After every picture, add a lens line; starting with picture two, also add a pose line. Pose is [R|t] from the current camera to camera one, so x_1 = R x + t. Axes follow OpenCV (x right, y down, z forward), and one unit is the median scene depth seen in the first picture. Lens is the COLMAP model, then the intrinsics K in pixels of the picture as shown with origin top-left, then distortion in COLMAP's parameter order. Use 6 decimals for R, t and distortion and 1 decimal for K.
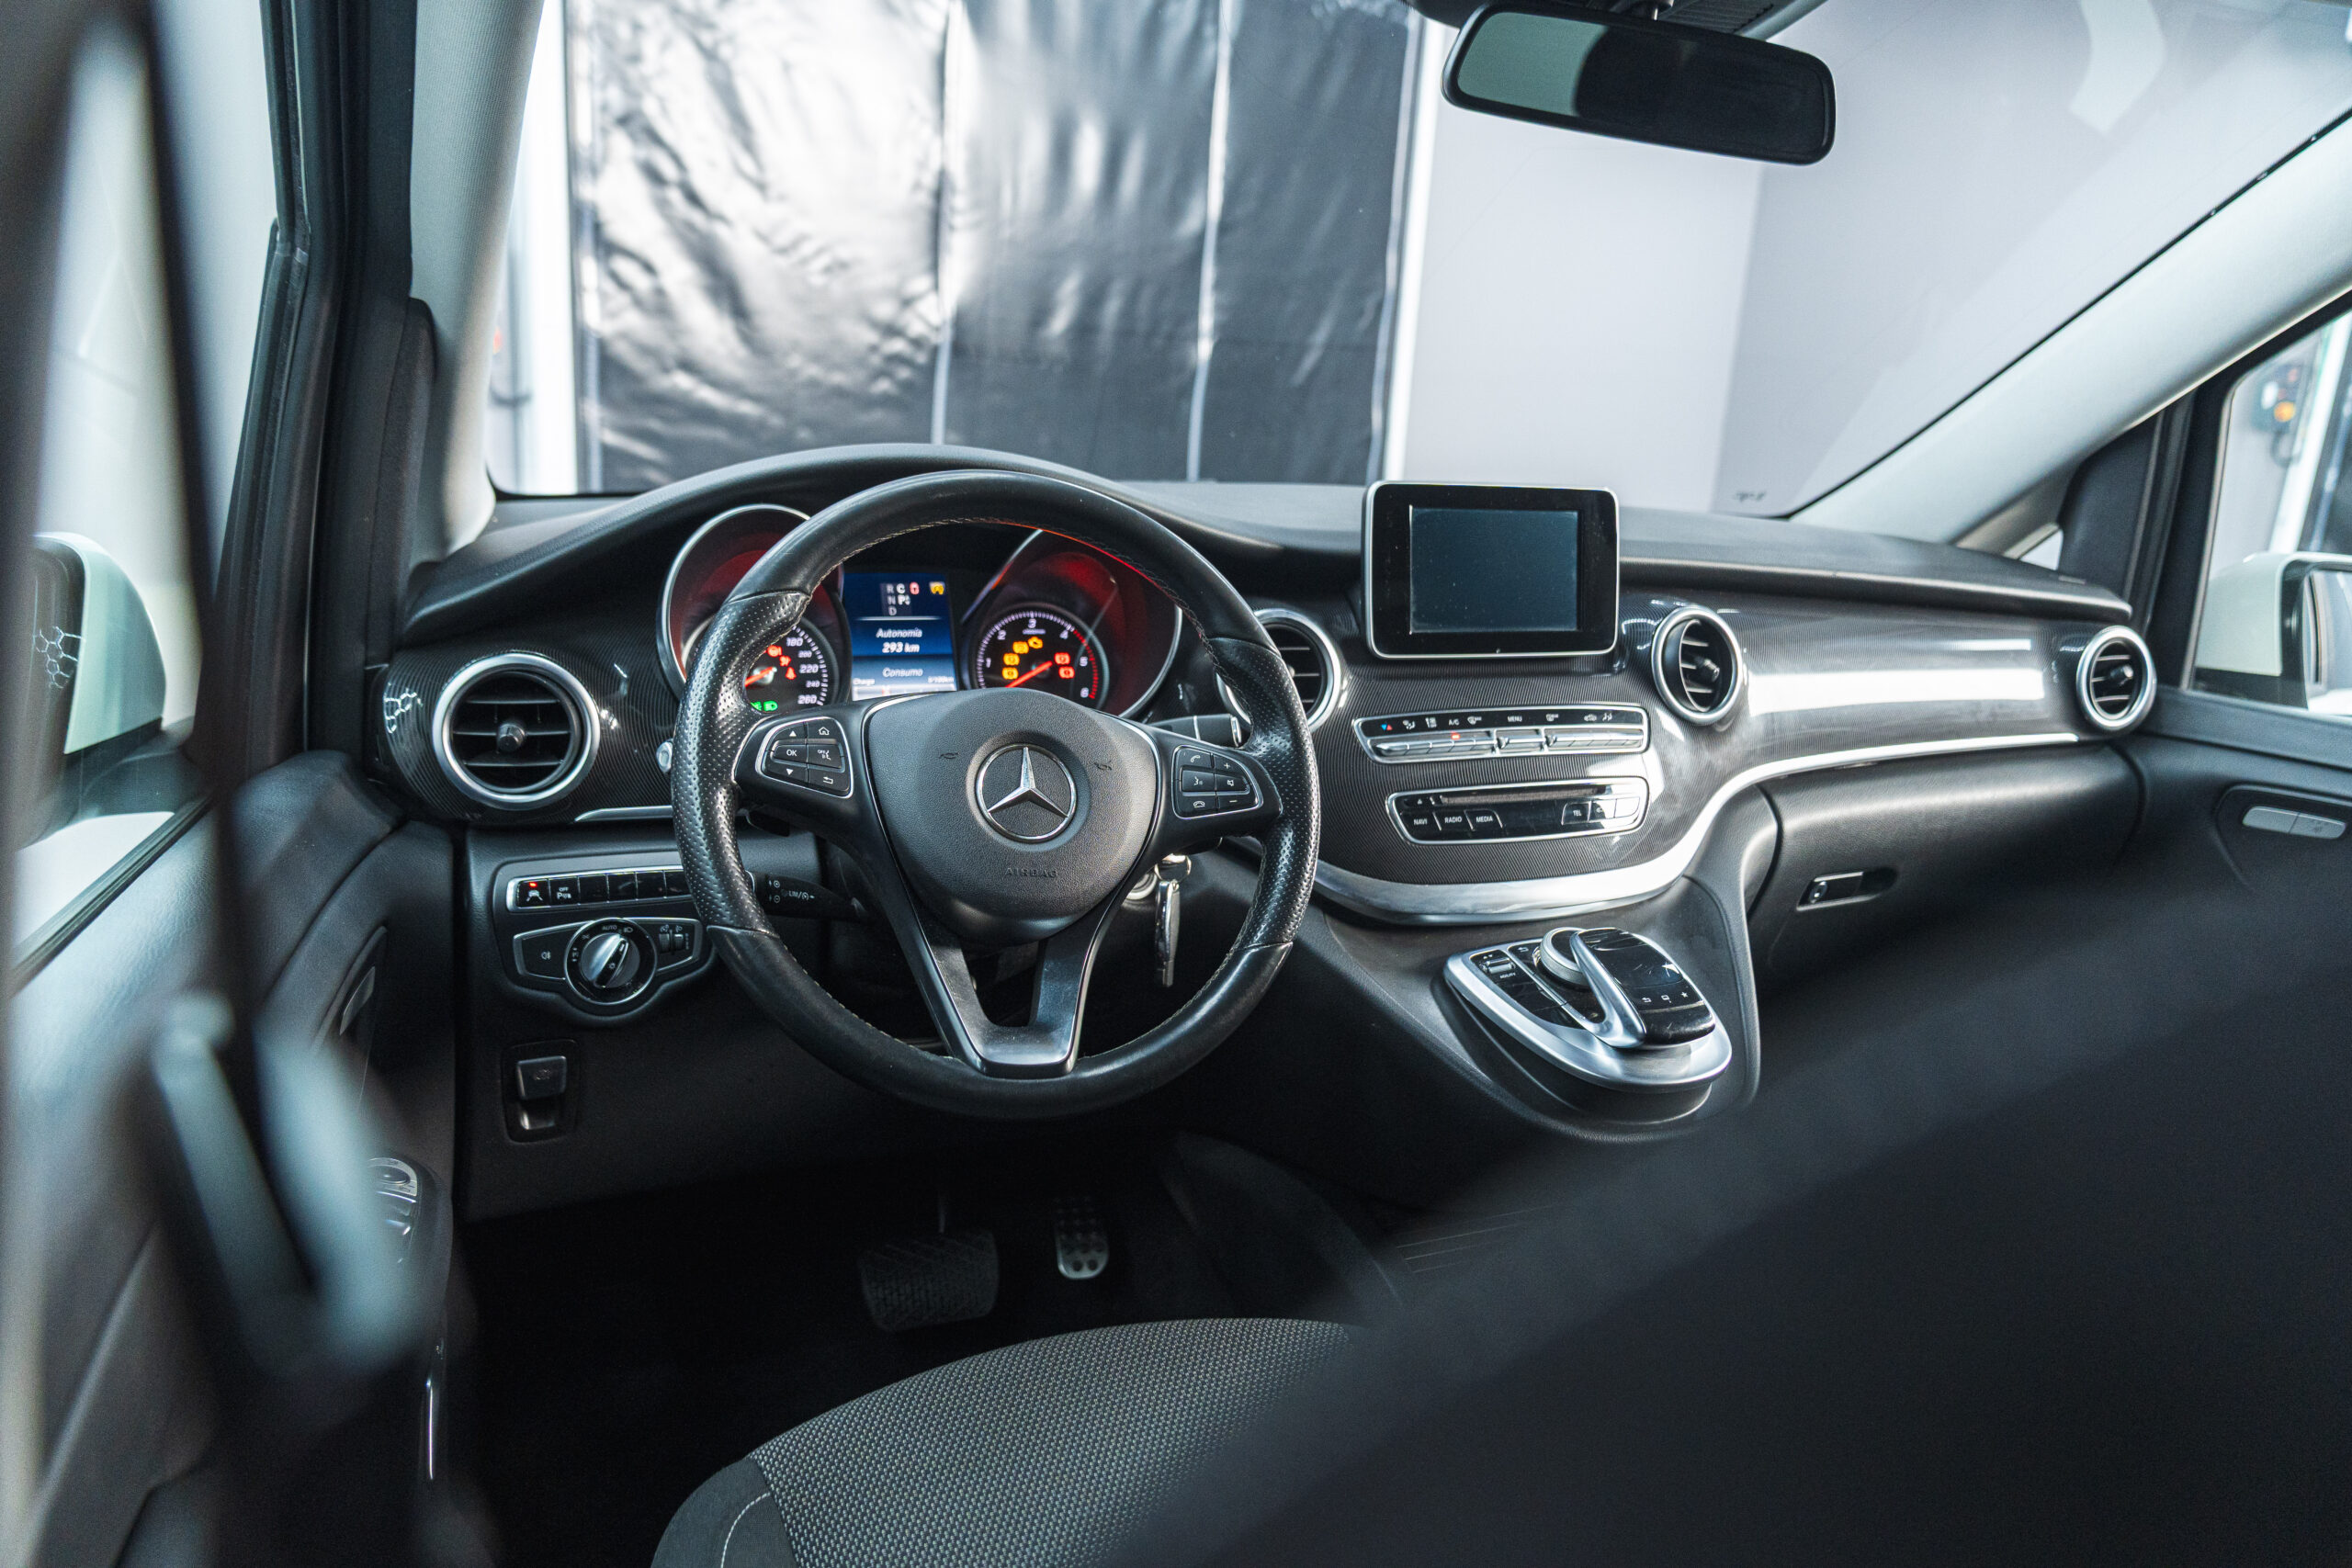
lens RADIAL K [[1645.4, 0, 1176.0], [0, 1645.4, 784.0], [0, 0, 1]] dist [-0.025109, -0.000341]
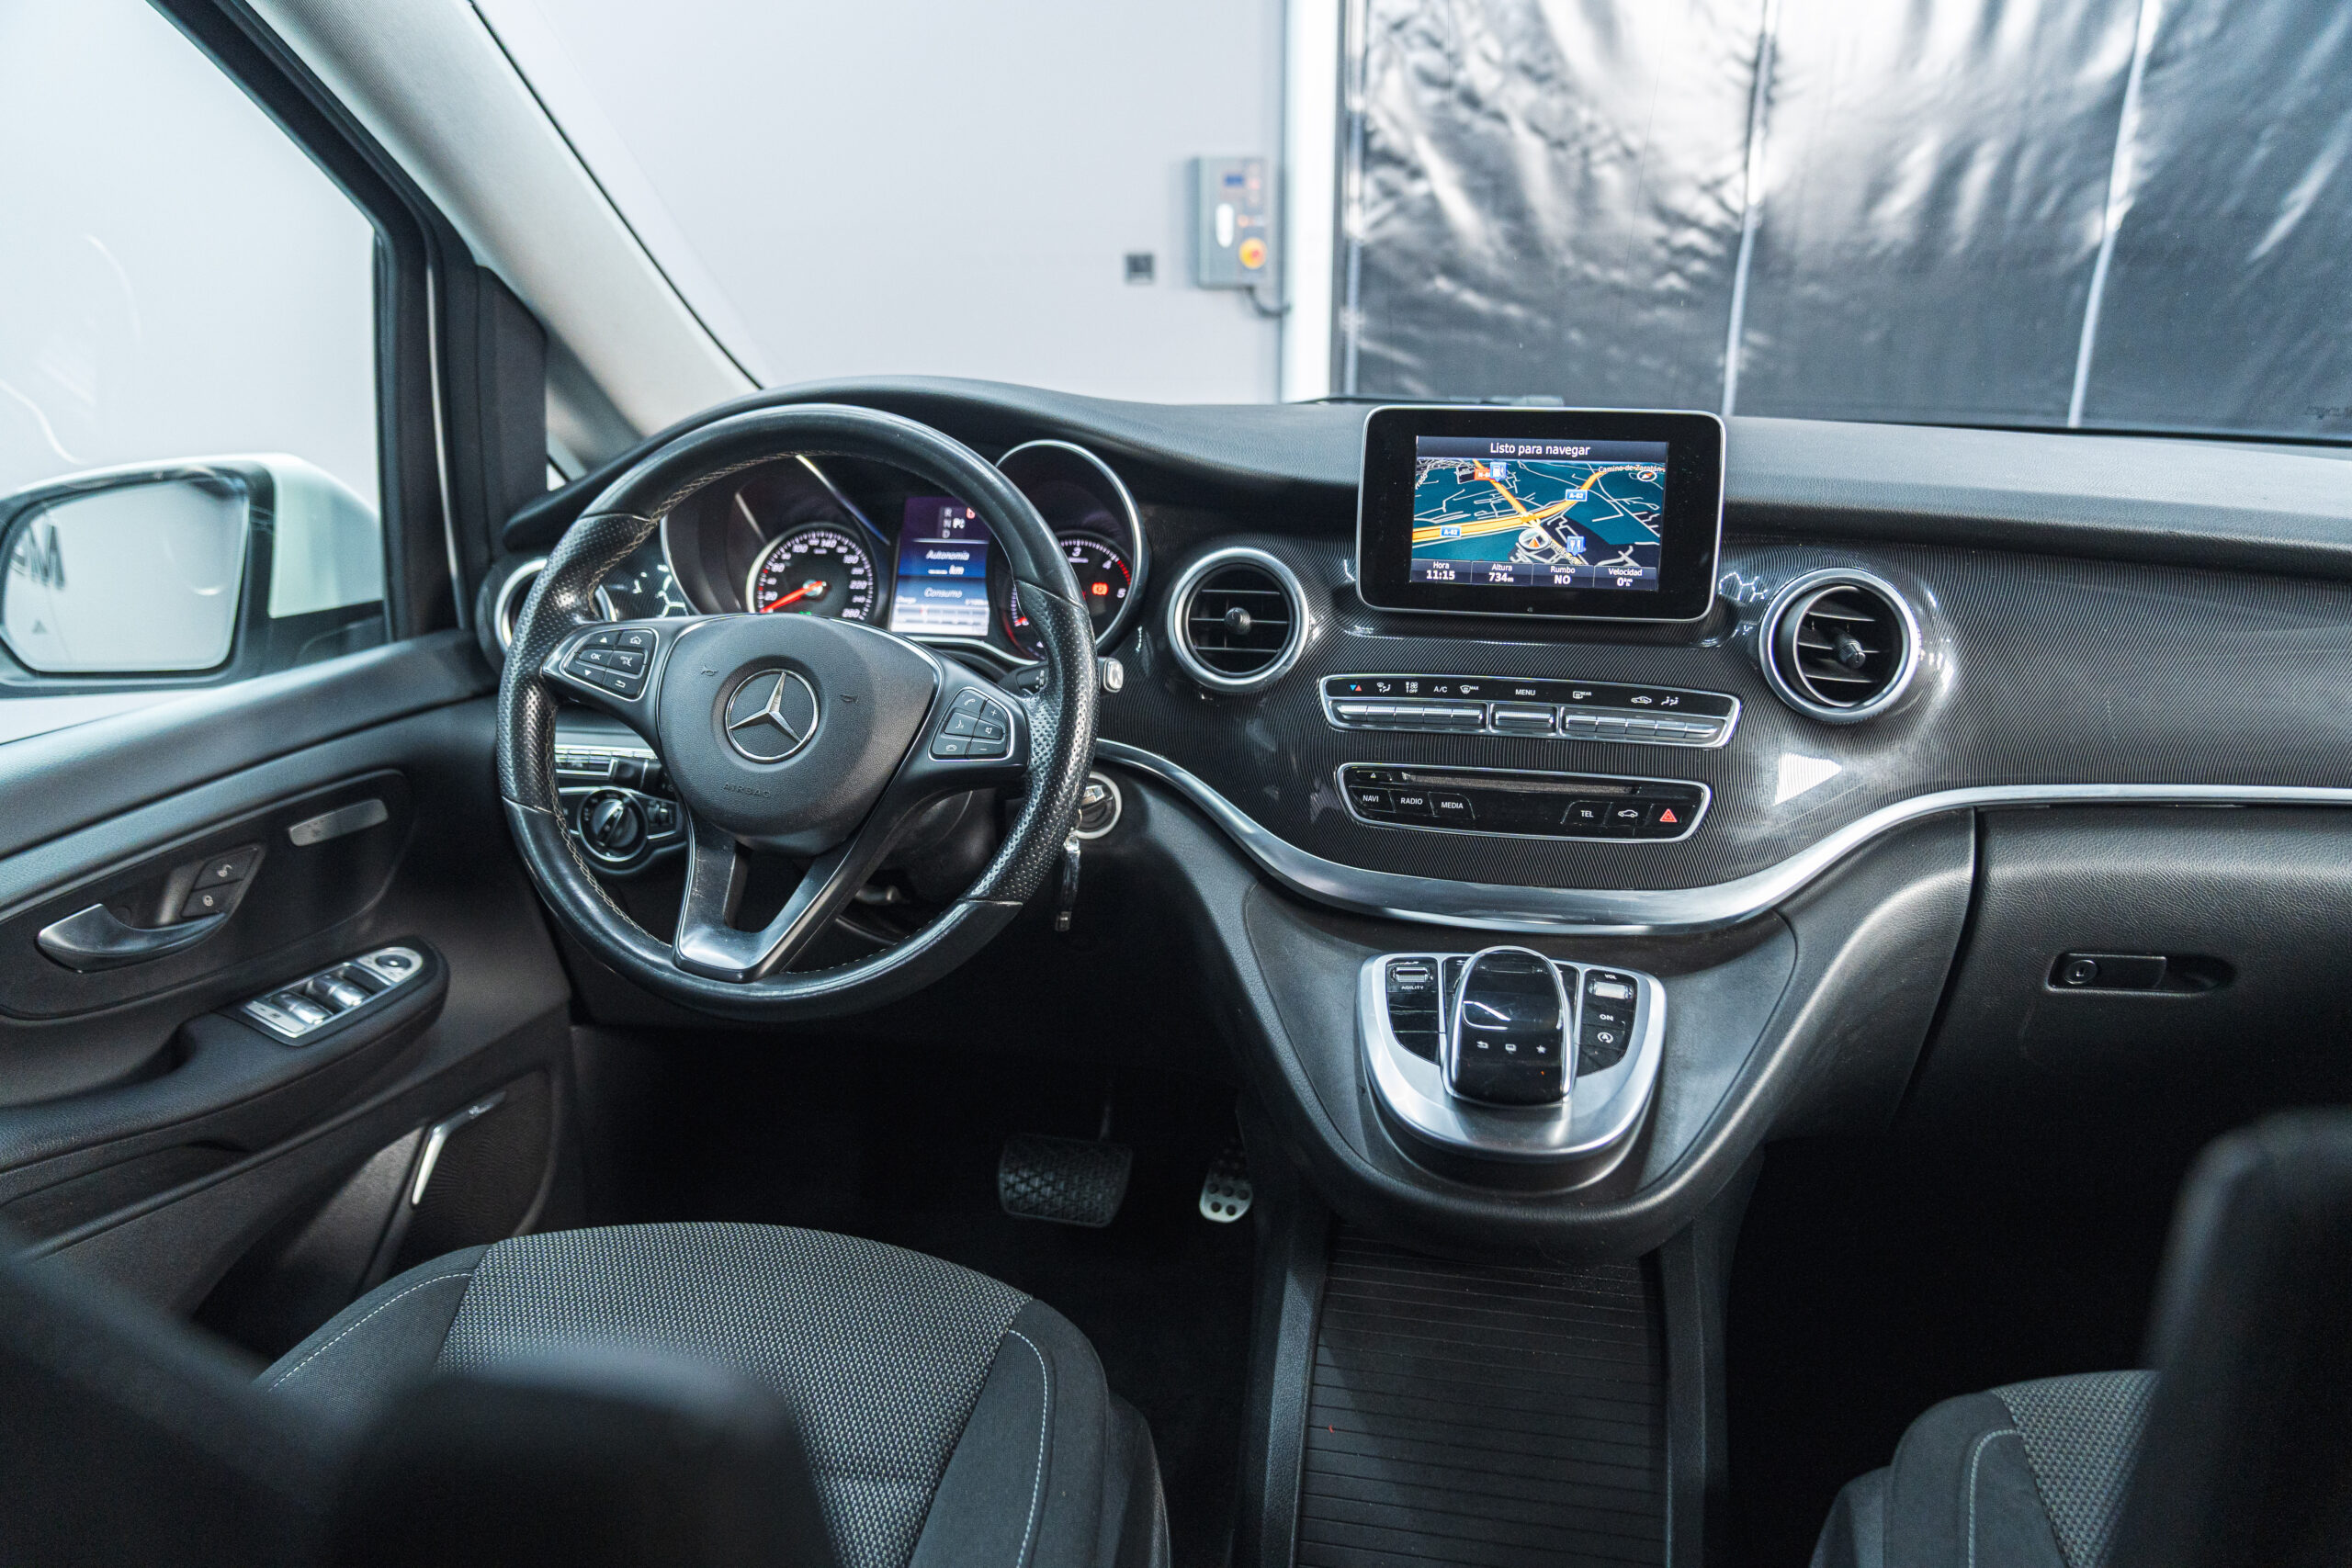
lens RADIAL K [[1675.3, 0, 1176.0], [0, 1675.3, 784.0], [0, 0, 1]] dist [-0.012441, 0.002476]
pose [[0.819362, 0.123105, -0.559902, 0.544504], [-0.091873, 0.992245, 0.083716, -0.048411], [0.565866, -0.017153, 0.824318, 0.196243]]
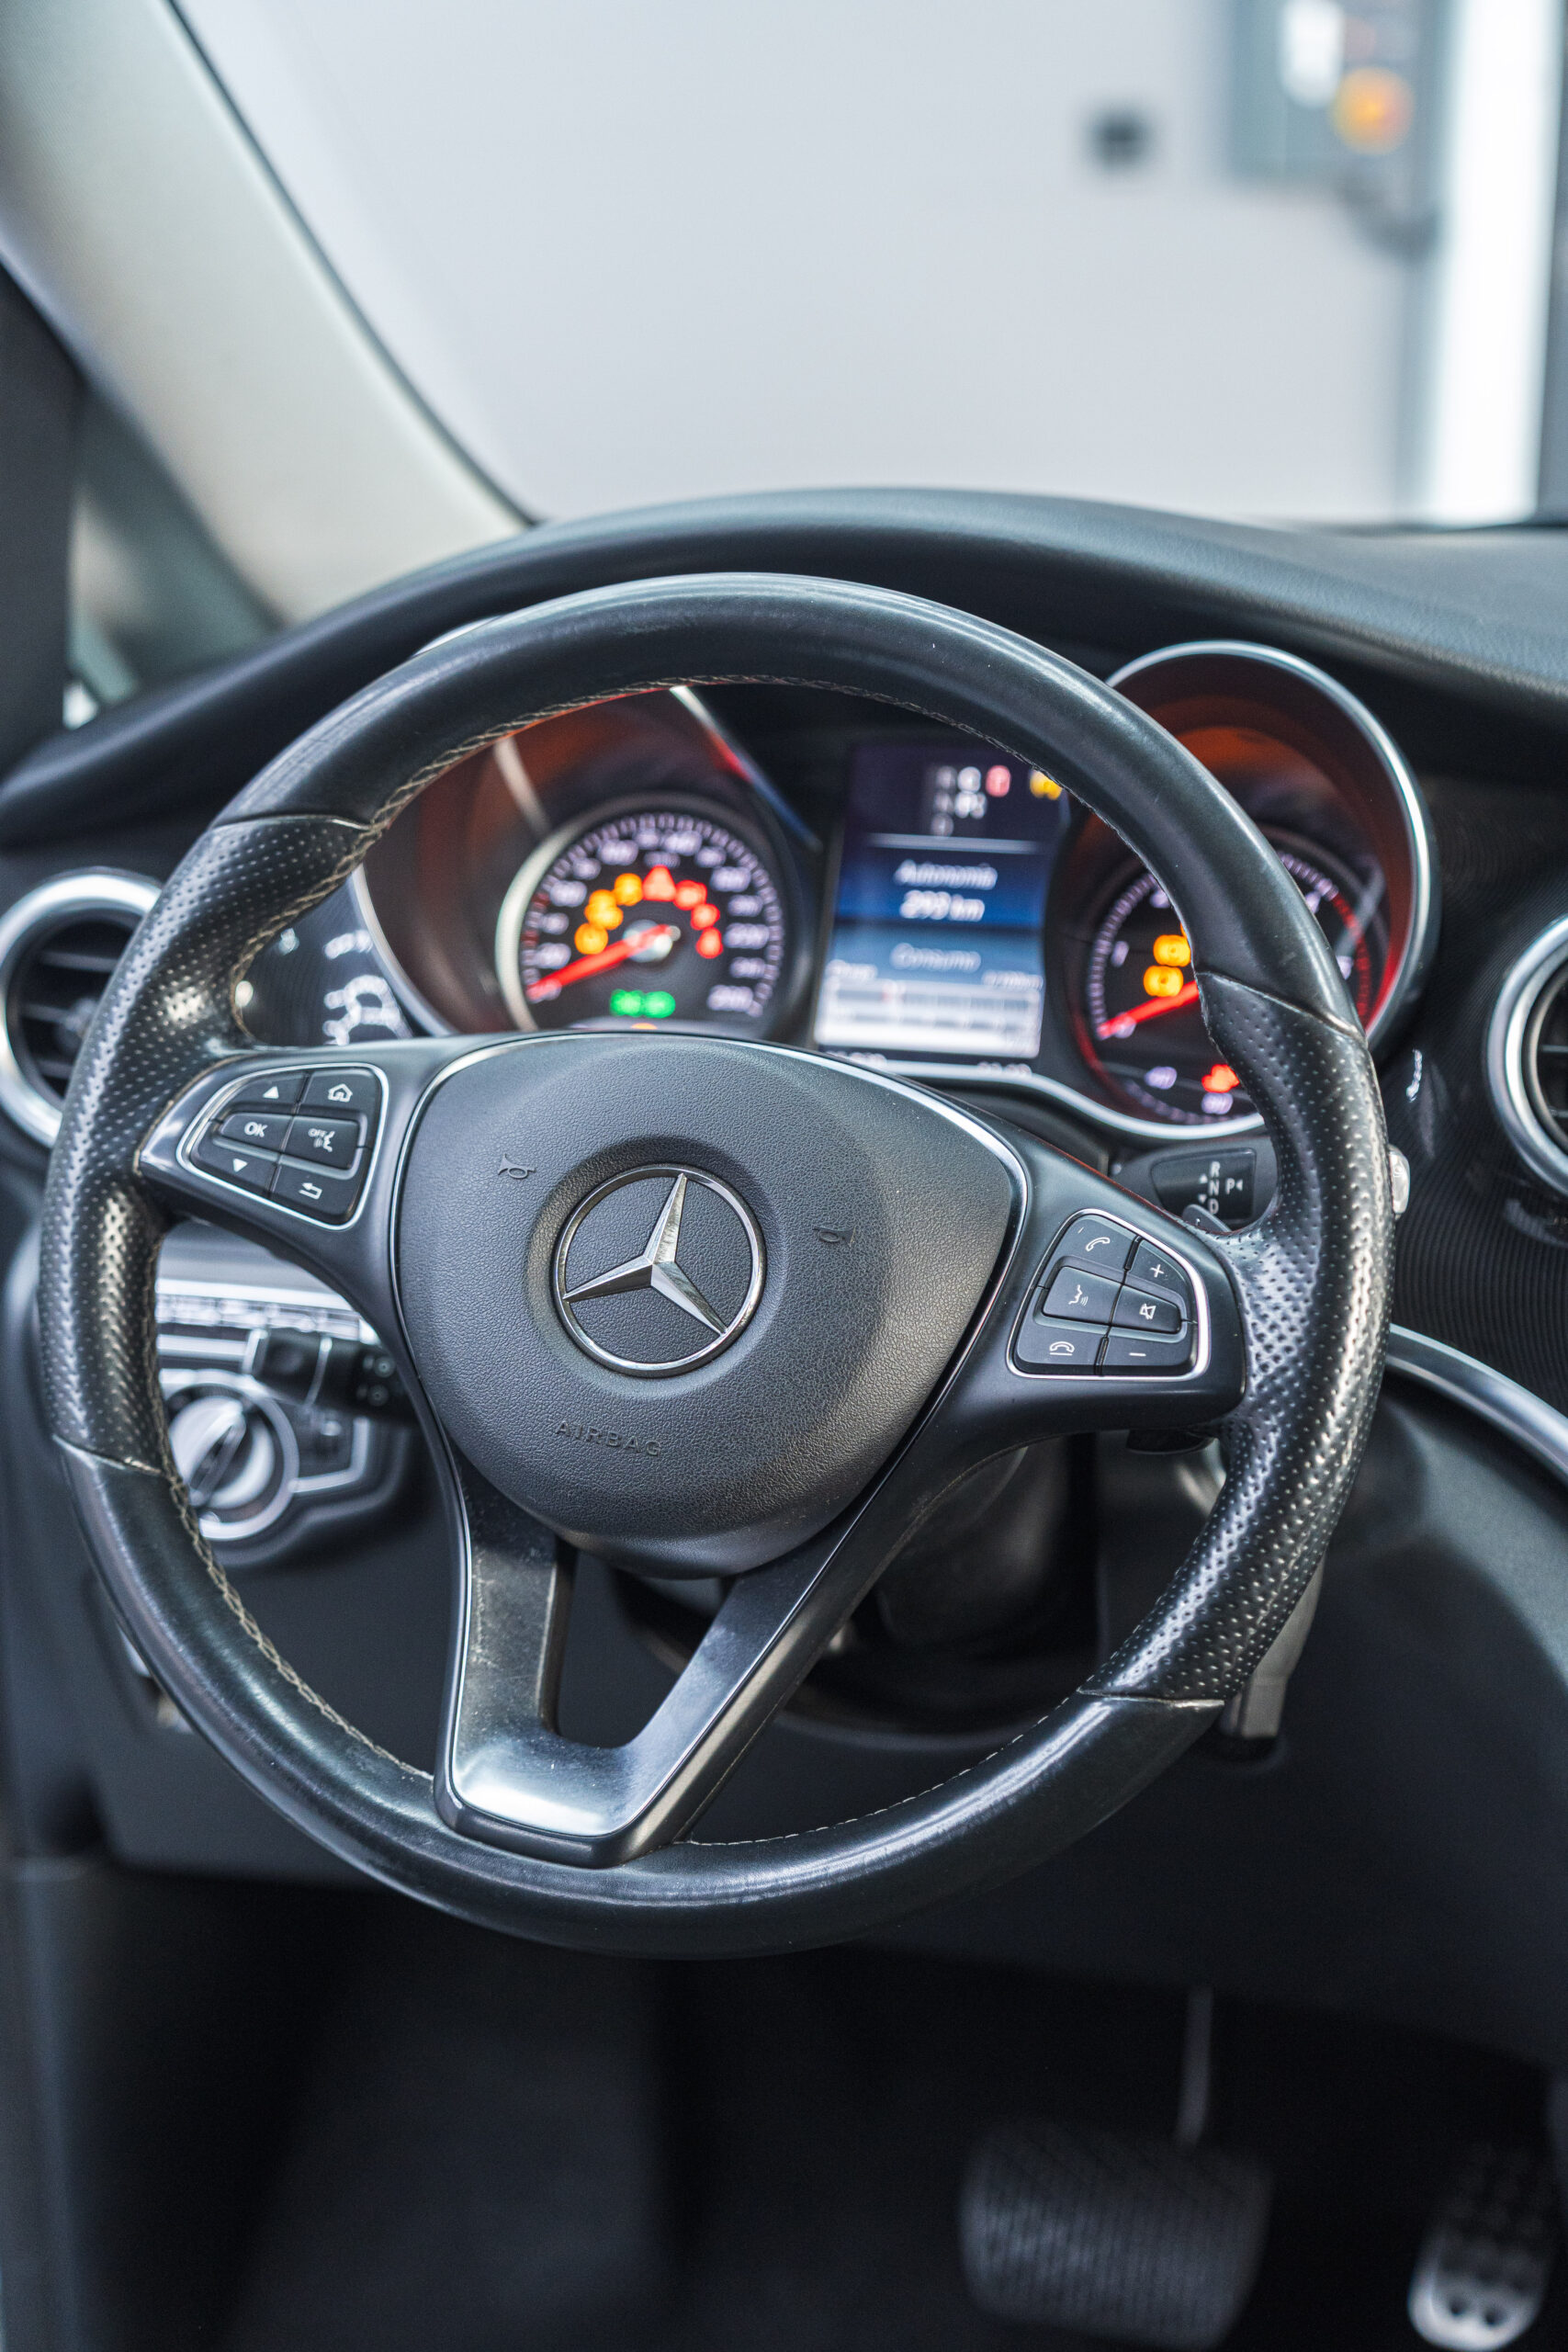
lens RADIAL K [[3538.4, 0, 861.0], [0, 3538.4, 1209.7], [0, 0, 1]] dist [0.158859, 0.036110]
pose [[0.787667, 0.137988, -0.600450, 0.425108], [-0.105231, 0.990407, 0.089561, -0.082250], [0.607048, -0.007358, 0.794631, 0.165376]]
